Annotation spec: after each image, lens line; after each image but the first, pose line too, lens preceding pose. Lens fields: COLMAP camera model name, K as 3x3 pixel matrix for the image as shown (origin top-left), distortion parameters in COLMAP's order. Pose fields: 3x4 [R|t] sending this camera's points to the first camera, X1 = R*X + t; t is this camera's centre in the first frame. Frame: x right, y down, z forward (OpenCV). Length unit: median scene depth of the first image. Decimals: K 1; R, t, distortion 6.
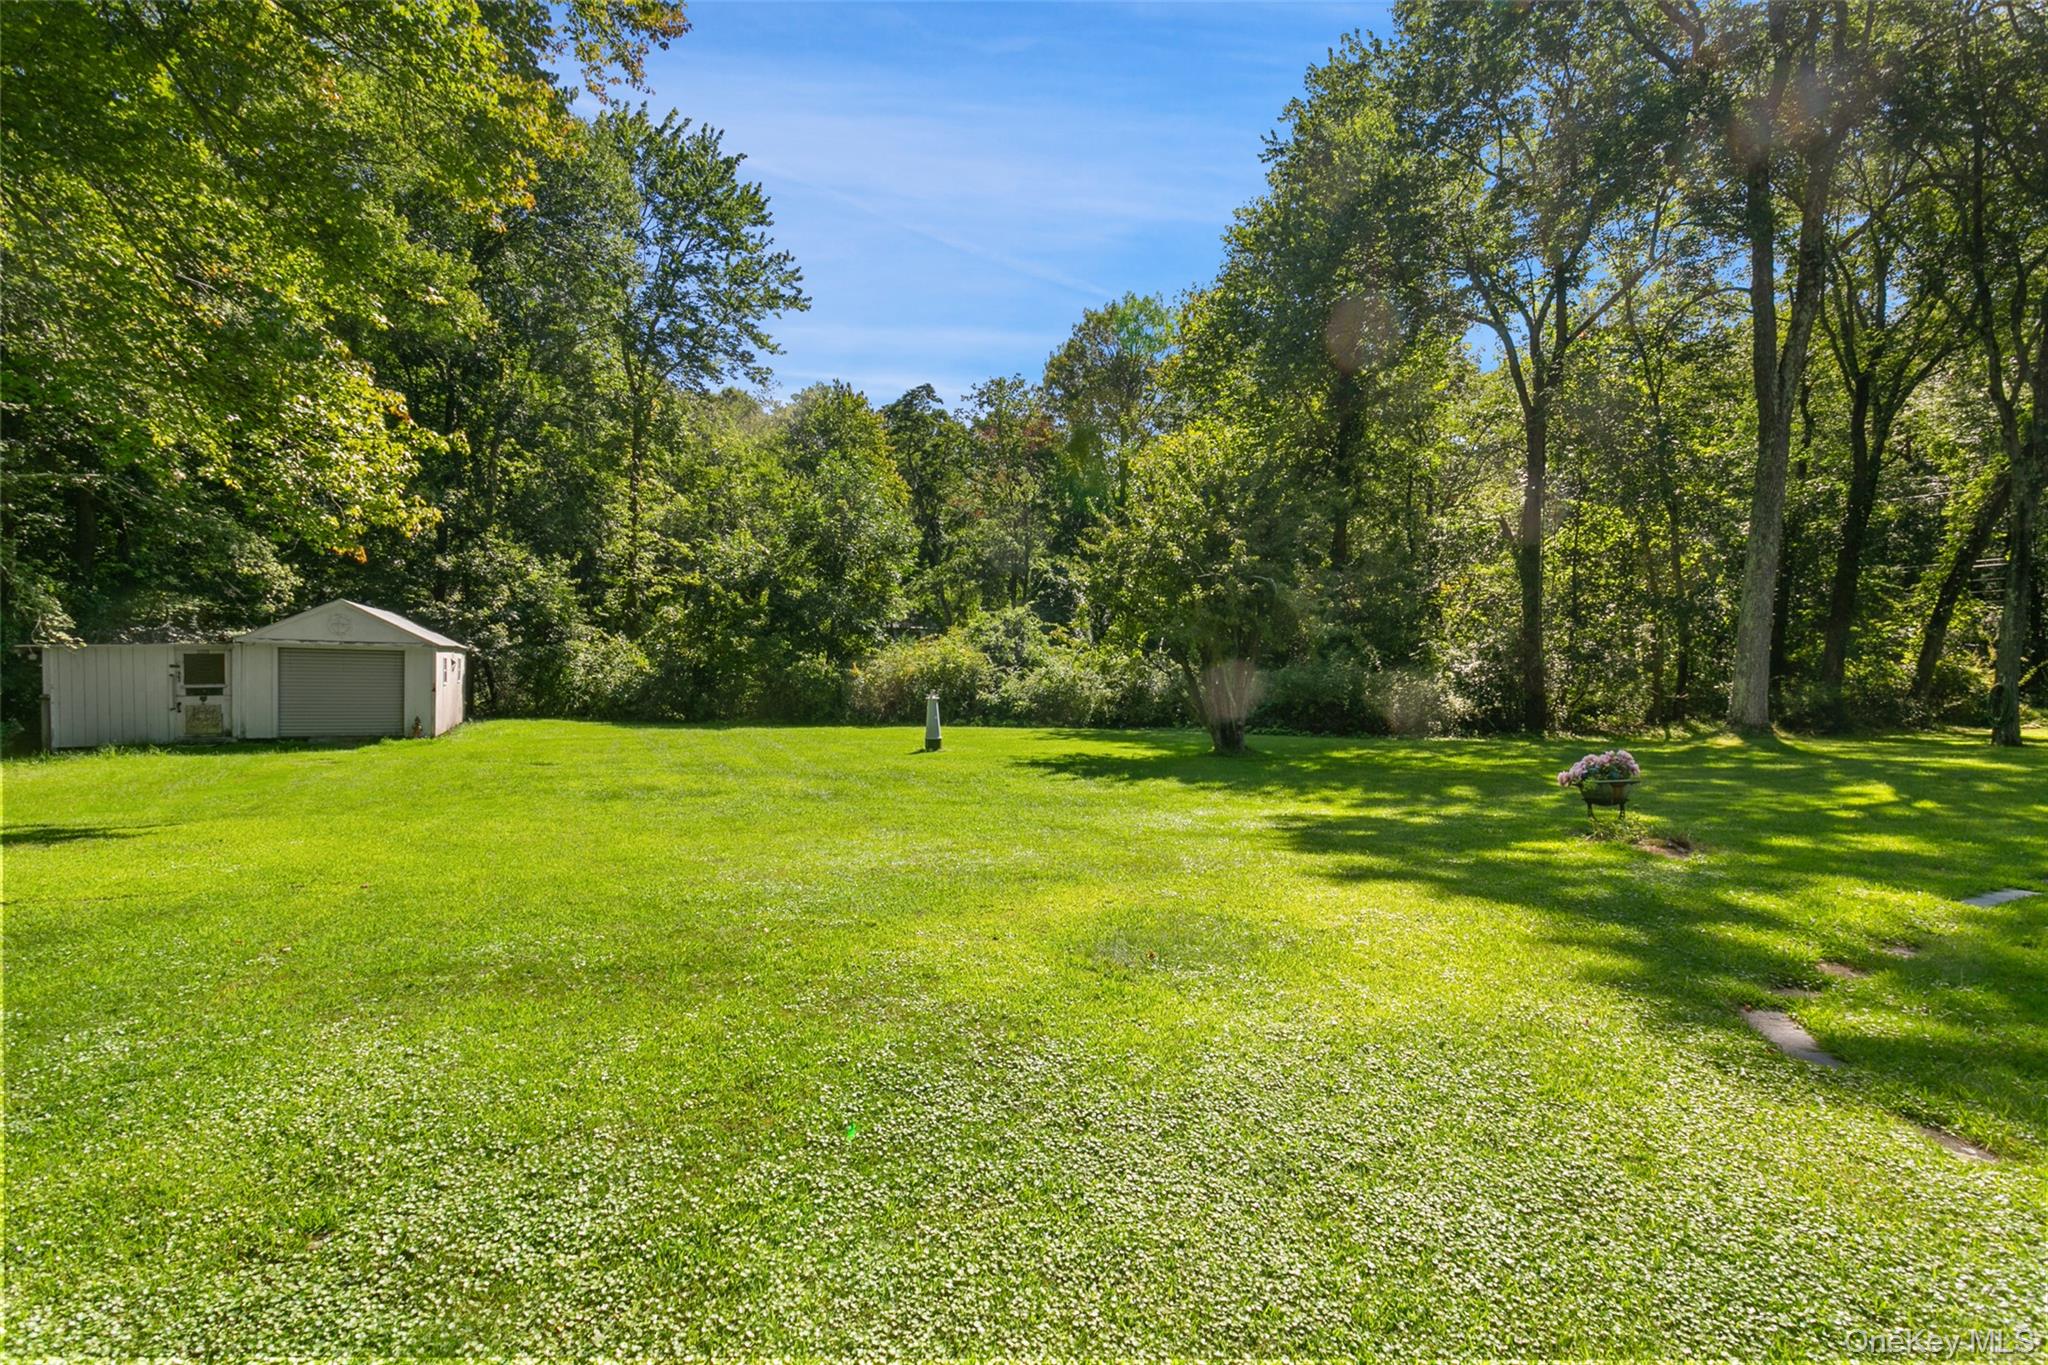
lens RADIAL K [[1002.1, 0, 1010.0], [0, 1002.1, 683.8], [0, 0, 1]] dist [-0.002246, 0.004166]
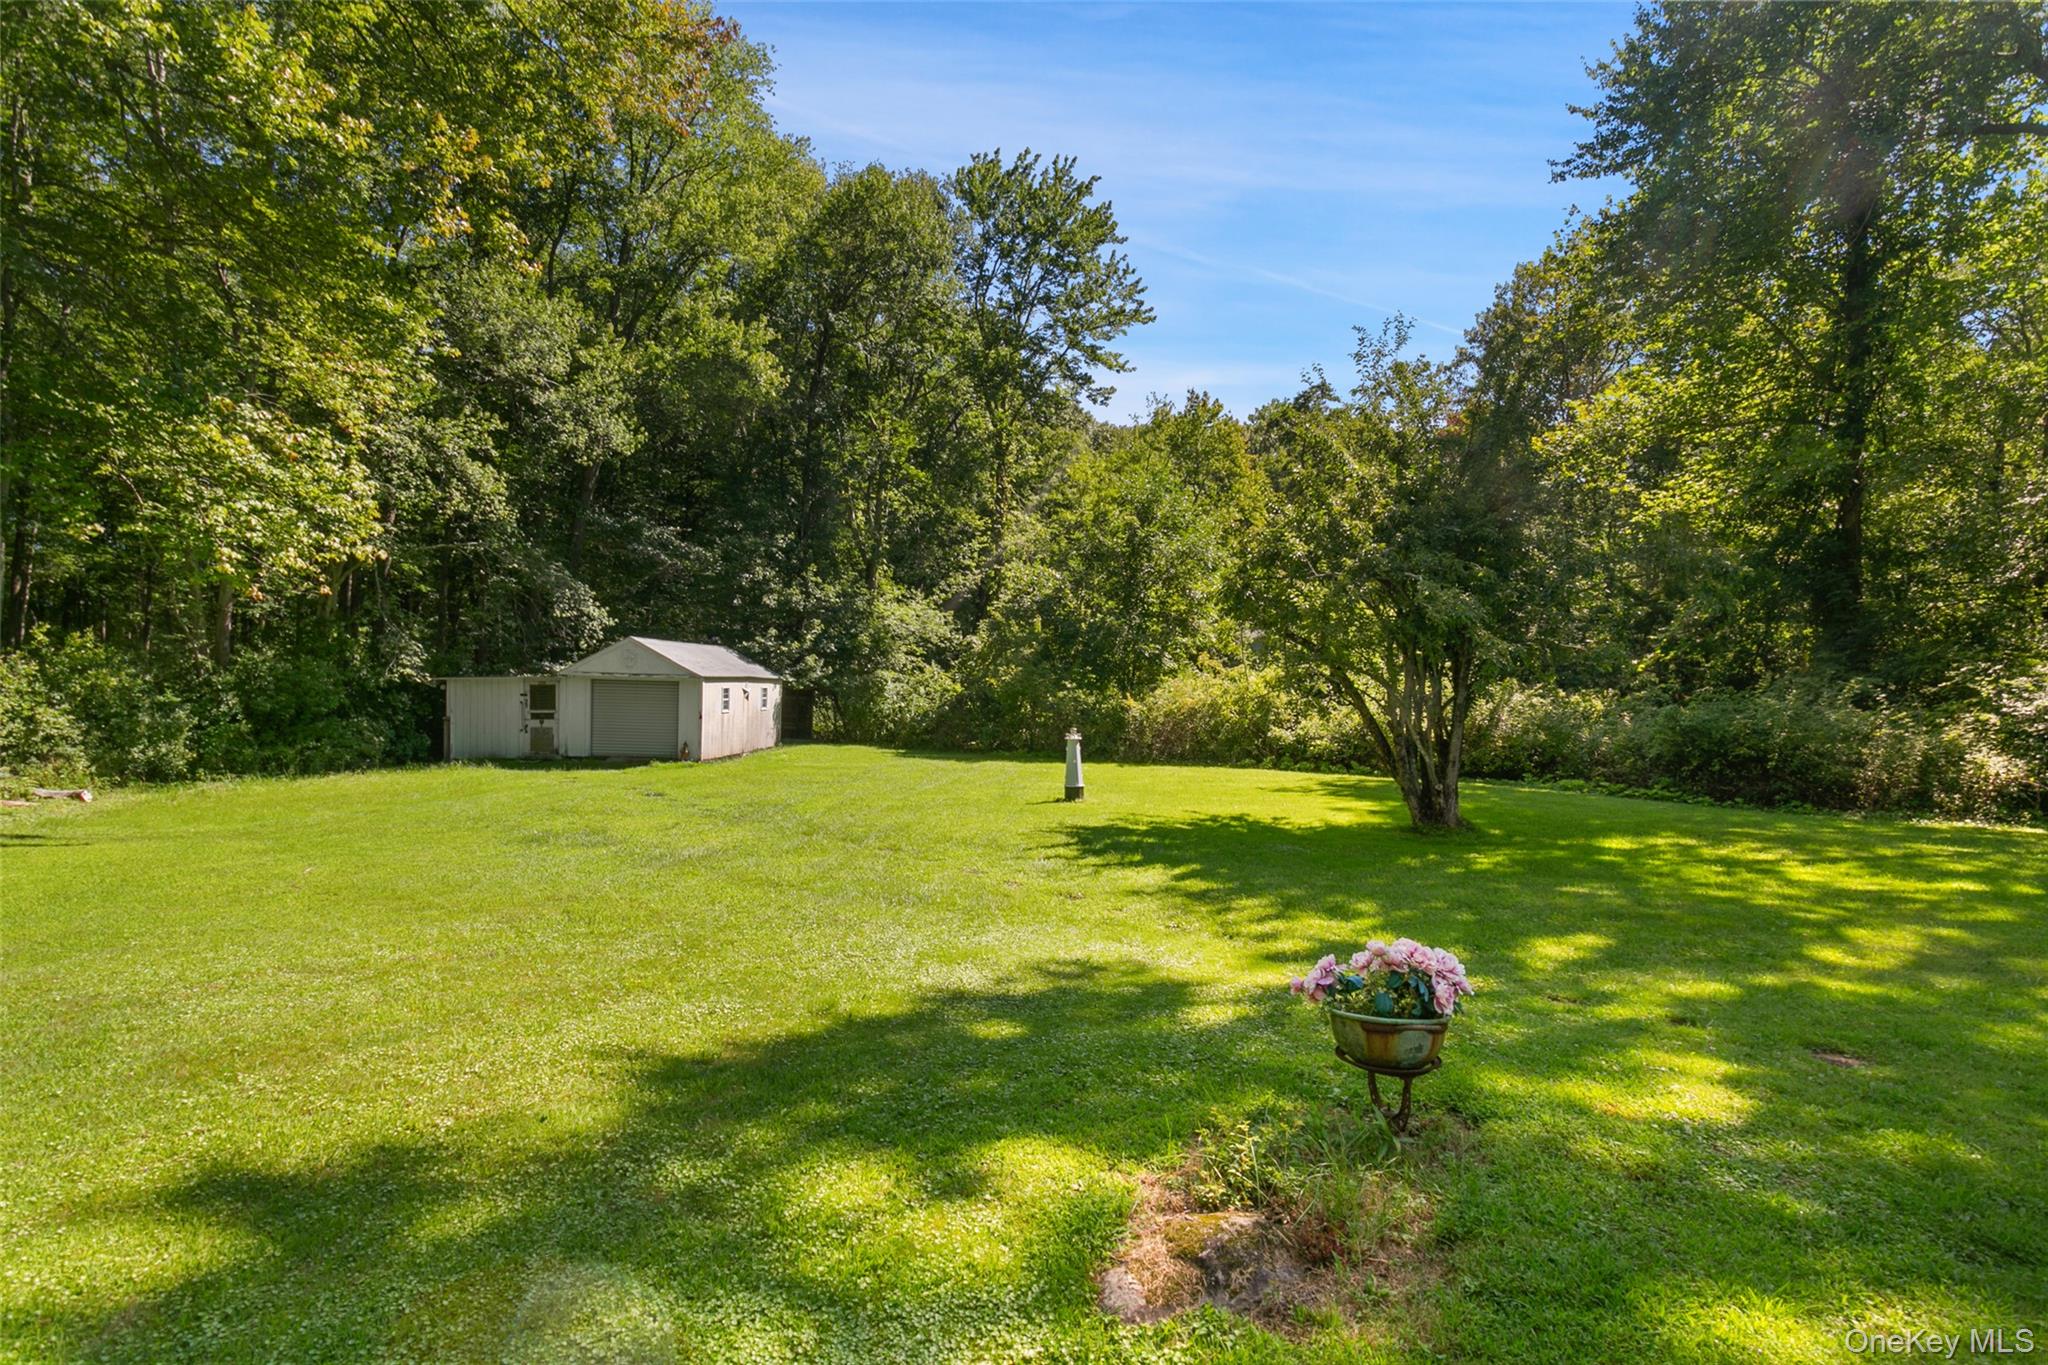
lens RADIAL K [[1002.1, 0, 1002.5], [0, 1002.1, 683.1], [0, 0, 1]] dist [-0.002246, 0.004166]
pose [[0.878514, 0.000307, -0.477716, 0.174765], [-0.012899, 0.999650, -0.023078, -0.007486], [0.477542, 0.026436, 0.878211, 0.142327]]
